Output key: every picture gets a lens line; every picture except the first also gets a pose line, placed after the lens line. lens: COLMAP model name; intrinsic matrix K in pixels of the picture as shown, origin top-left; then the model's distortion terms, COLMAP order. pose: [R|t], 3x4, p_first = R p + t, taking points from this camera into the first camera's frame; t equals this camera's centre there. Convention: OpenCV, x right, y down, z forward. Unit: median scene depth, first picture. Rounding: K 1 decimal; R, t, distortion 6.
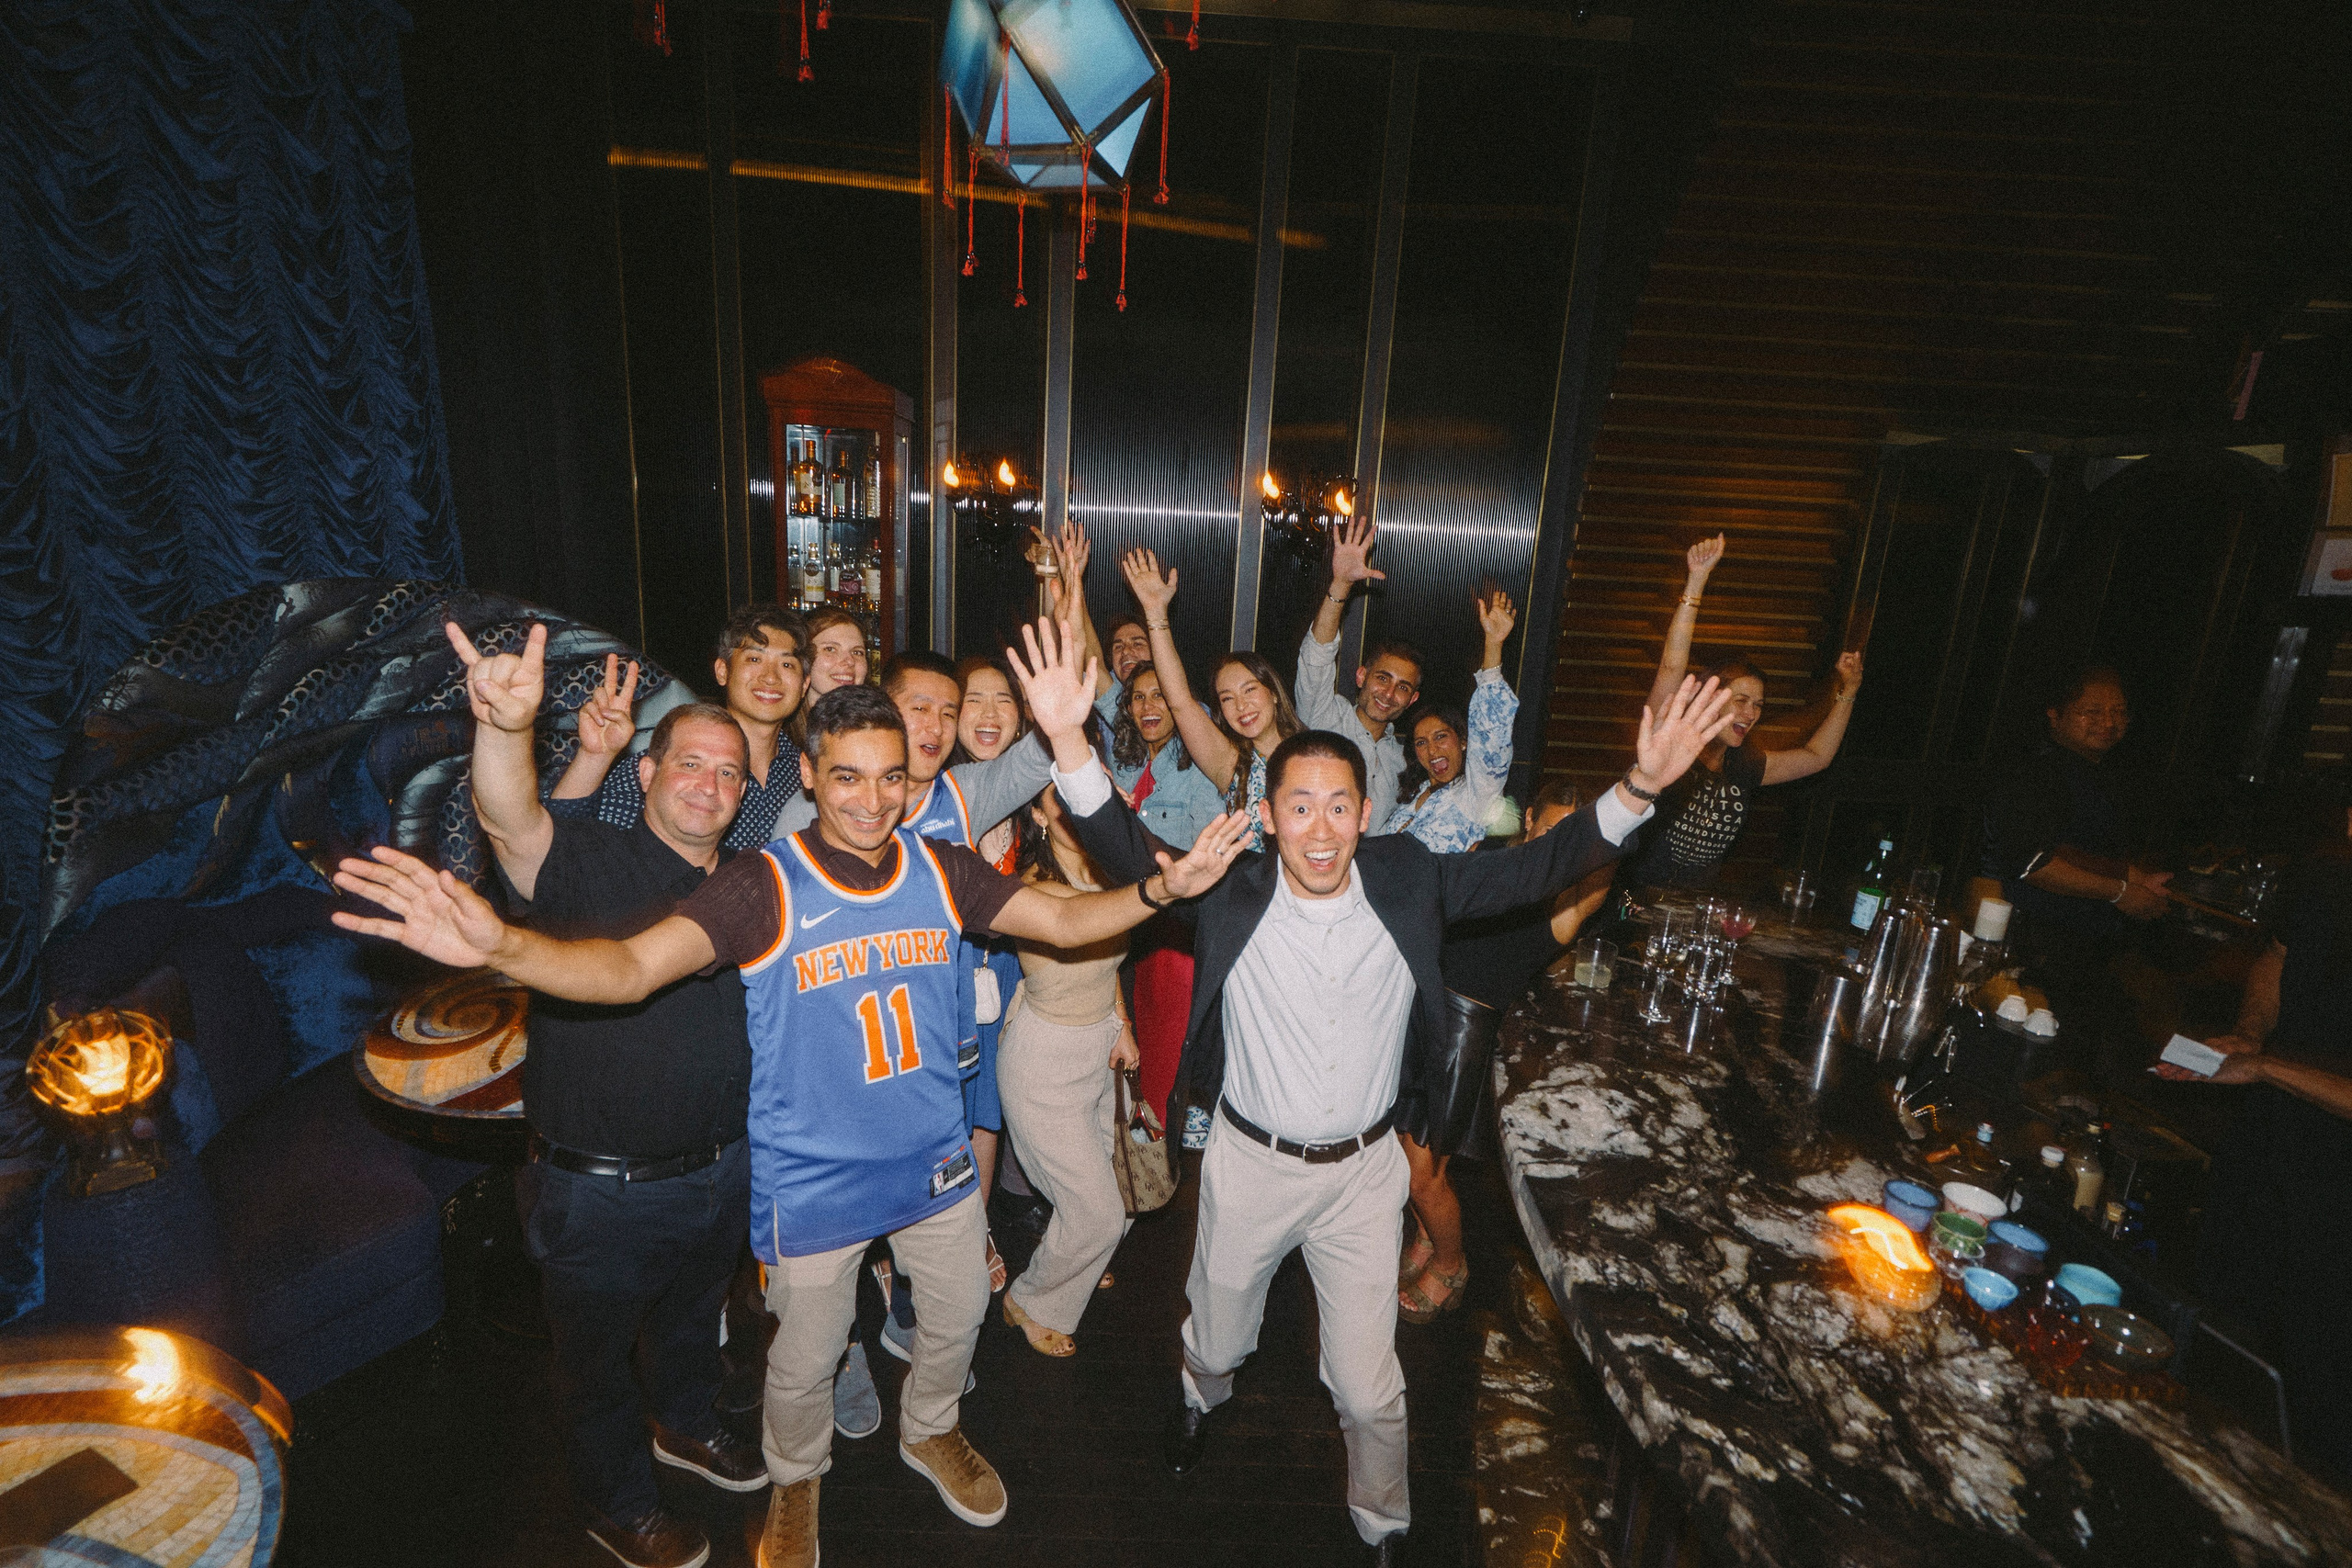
lens RADIAL K [[1092.7, 0, 1178.3], [0, 1092.7, 773.8], [0, 0, 1]] dist [0.015312, 0.002013]
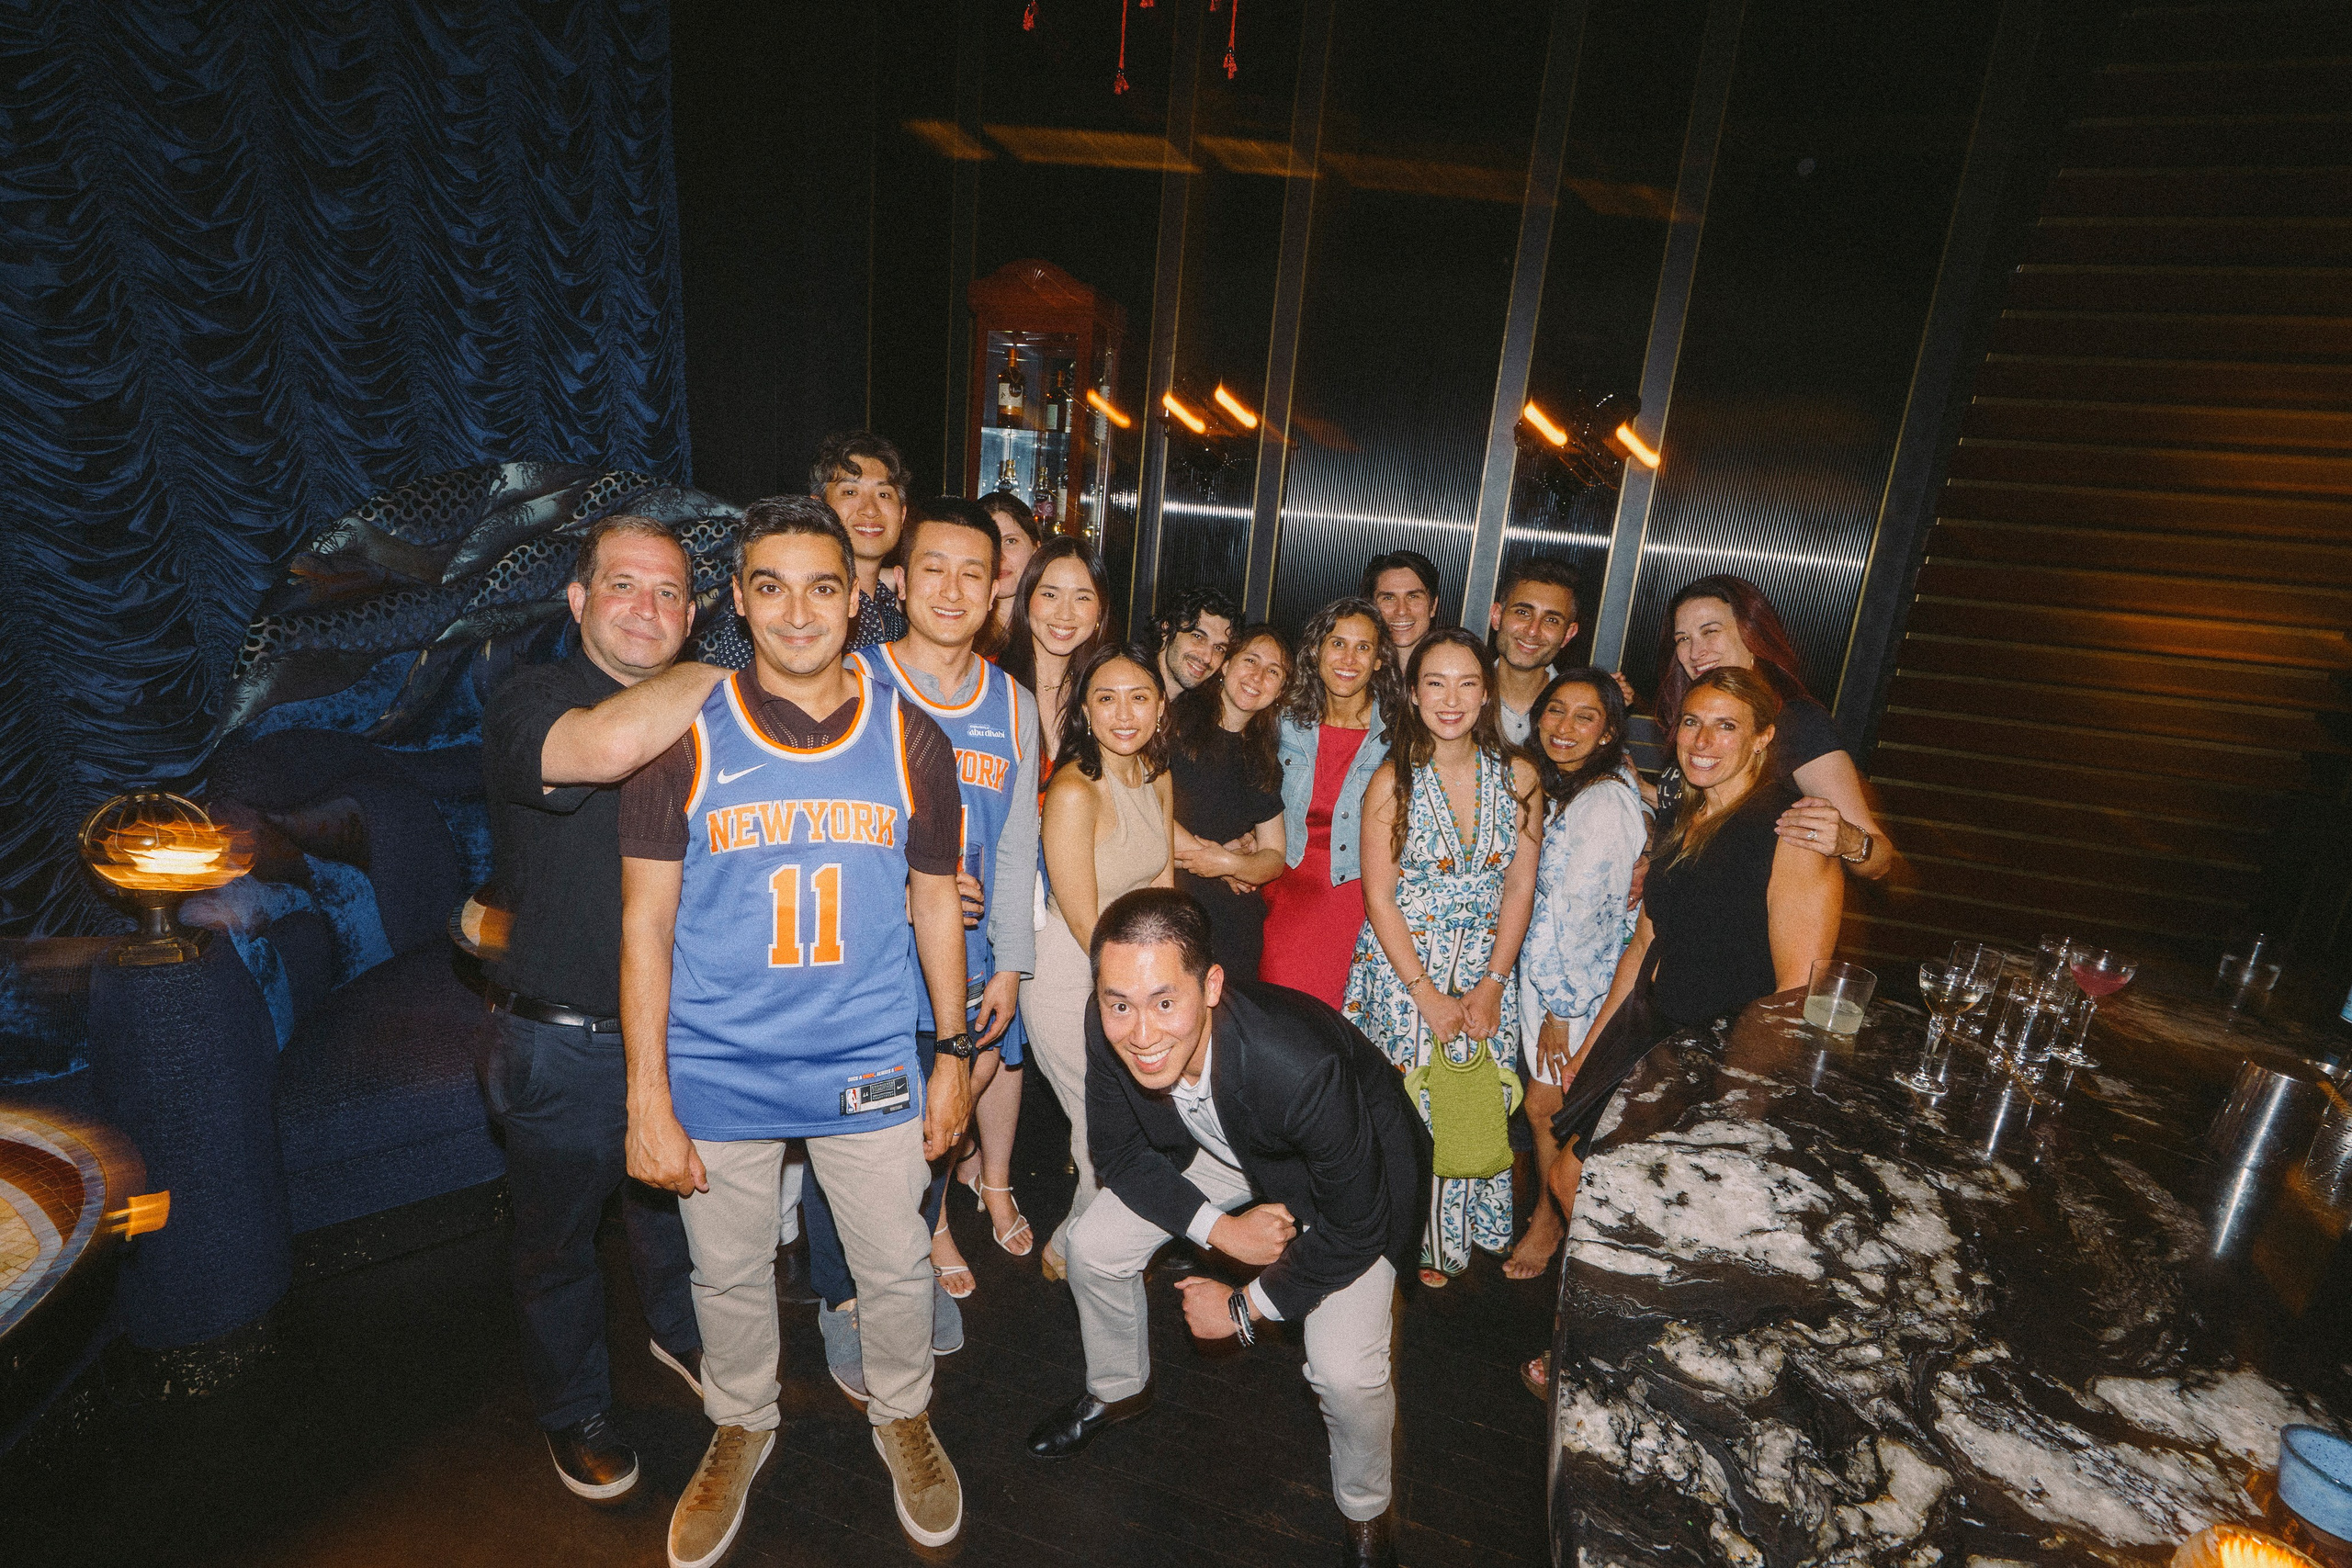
lens RADIAL K [[1092.7, 0, 1175.9], [0, 1092.7, 778.3], [0, 0, 1]] dist [0.015312, 0.002013]
pose [[0.951060, 0.095807, -0.293778, 0.178573], [-0.099627, 0.995023, 0.001969, 0.077573], [0.292504, 0.027395, 0.955872, 0.221904]]
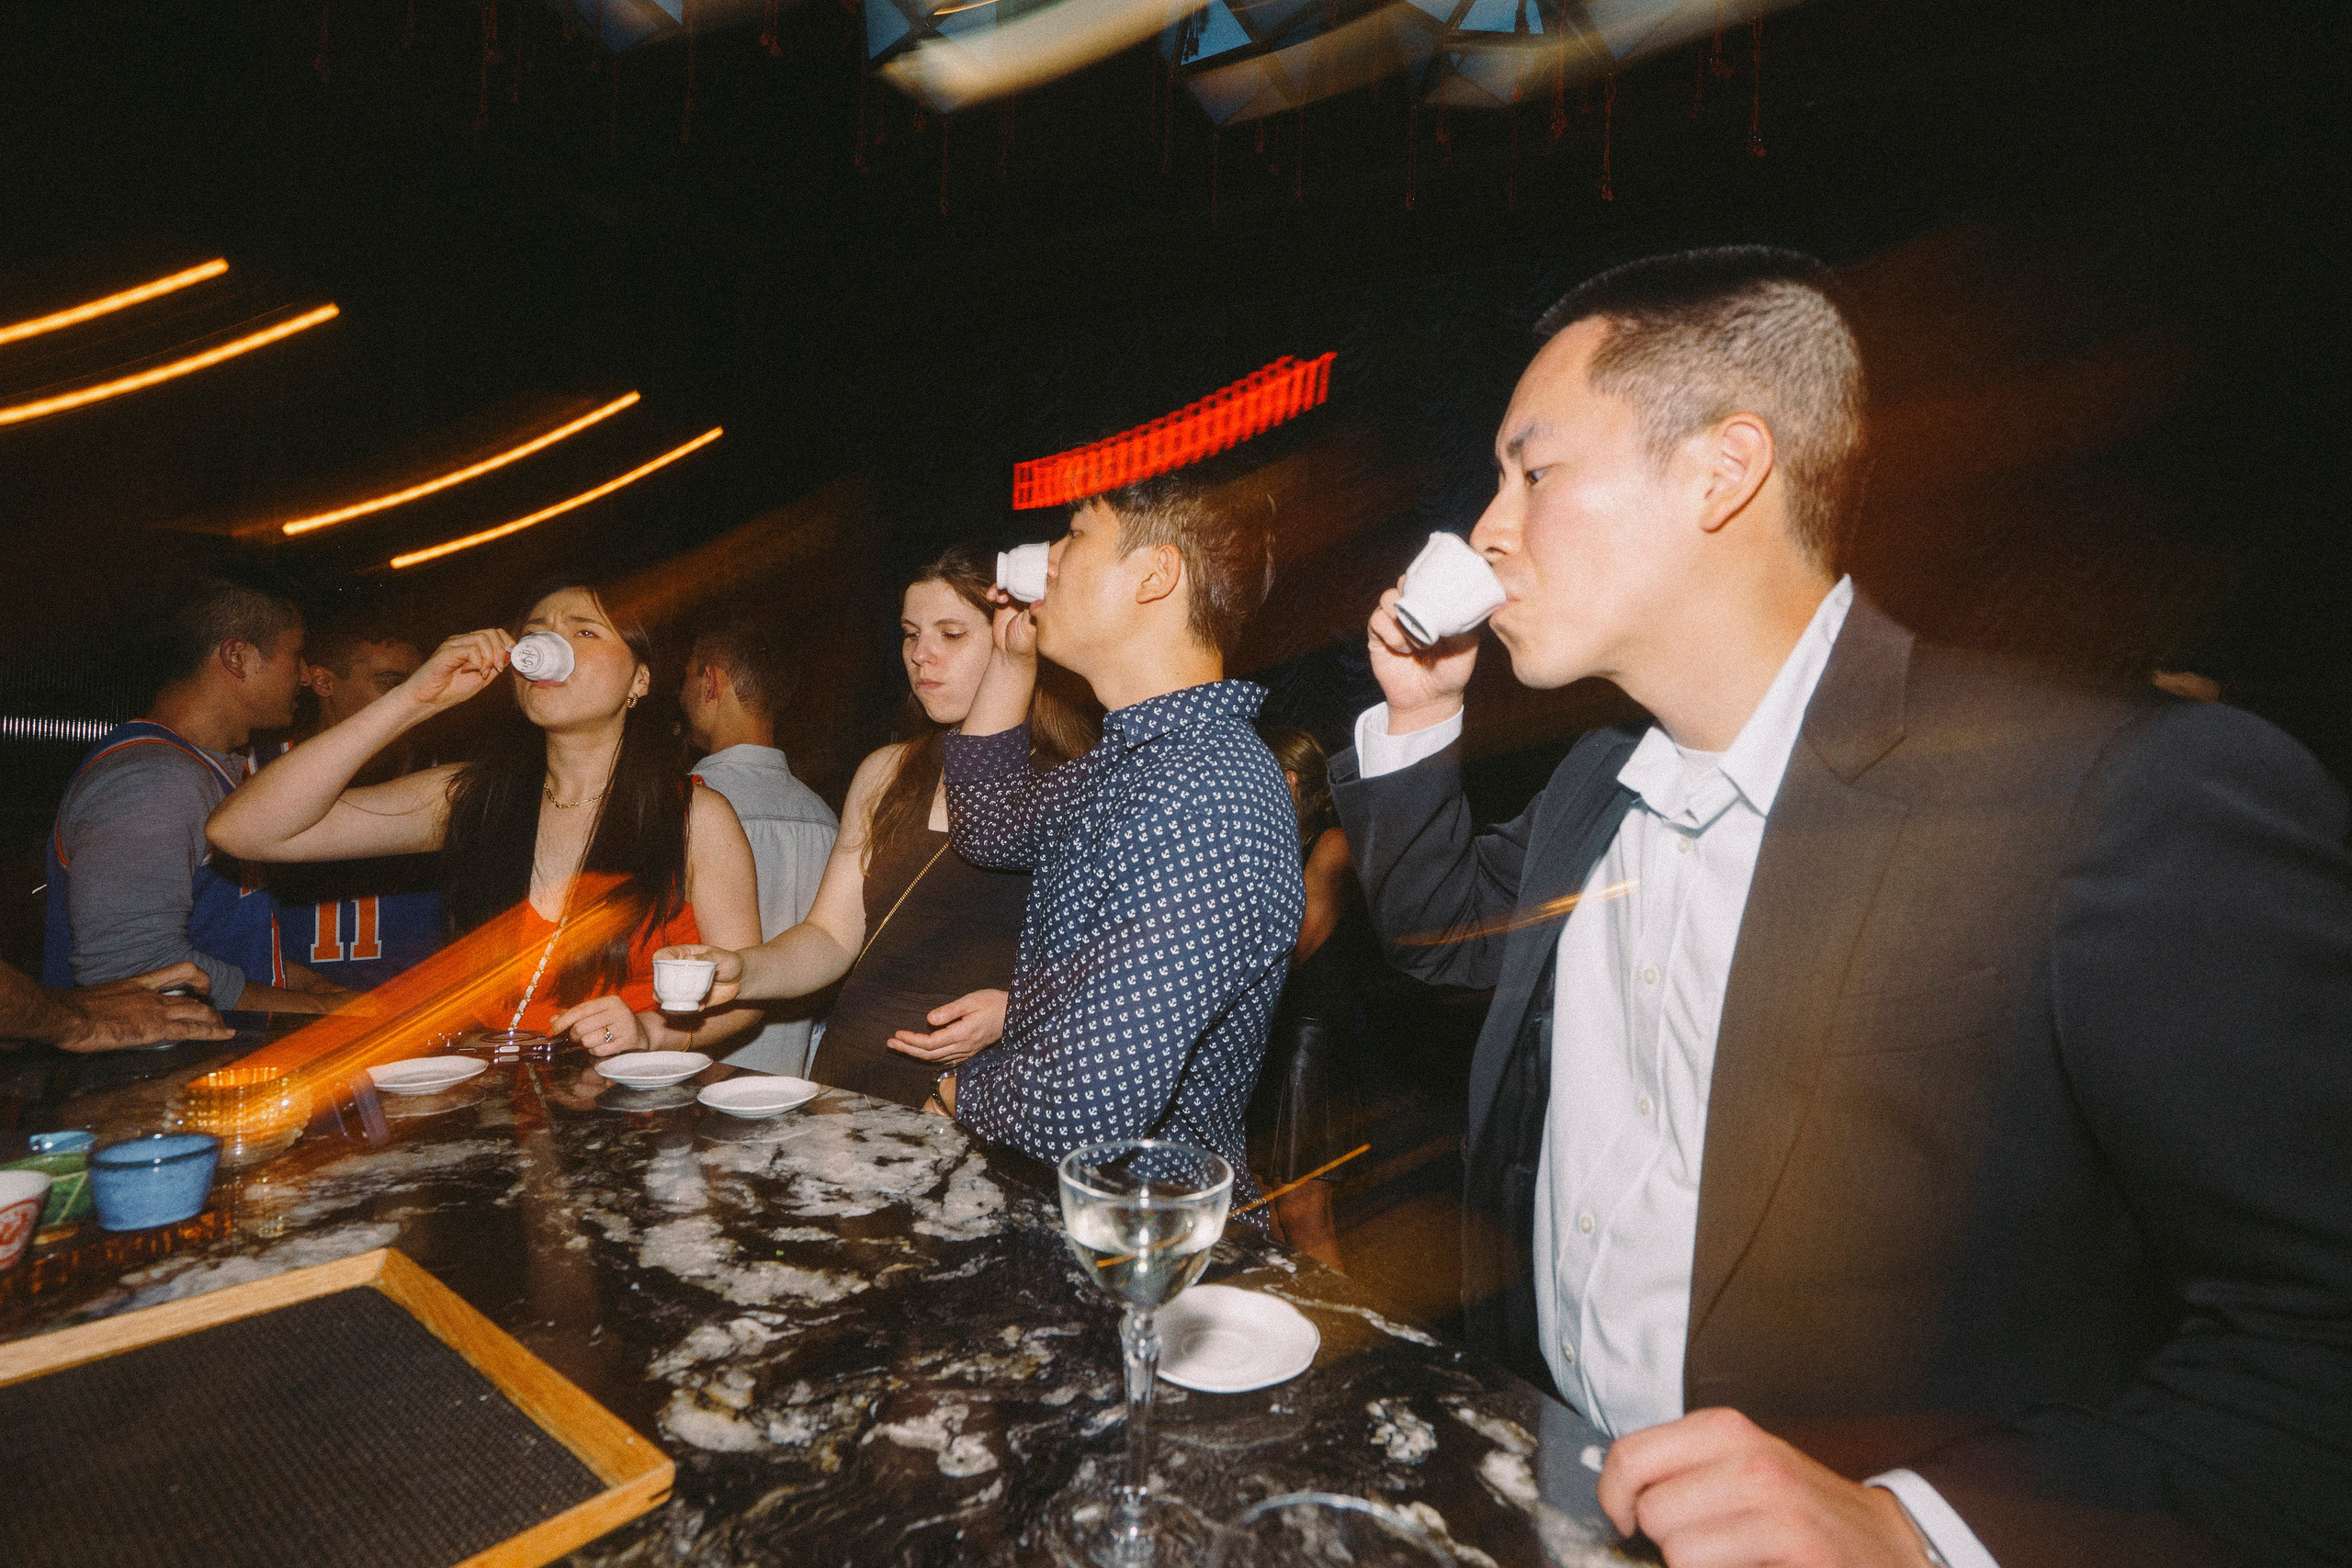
lens RADIAL K [[1092.7, 0, 1183.8], [0, 1092.7, 791.8], [0, 0, 1]] dist [0.015312, 0.002013]
pose [[-0.426968, -0.086214, -0.900147, 0.602216], [-0.253307, 0.966994, 0.027535, 0.071677], [0.868063, 0.239770, -0.434714, 1.018093]]
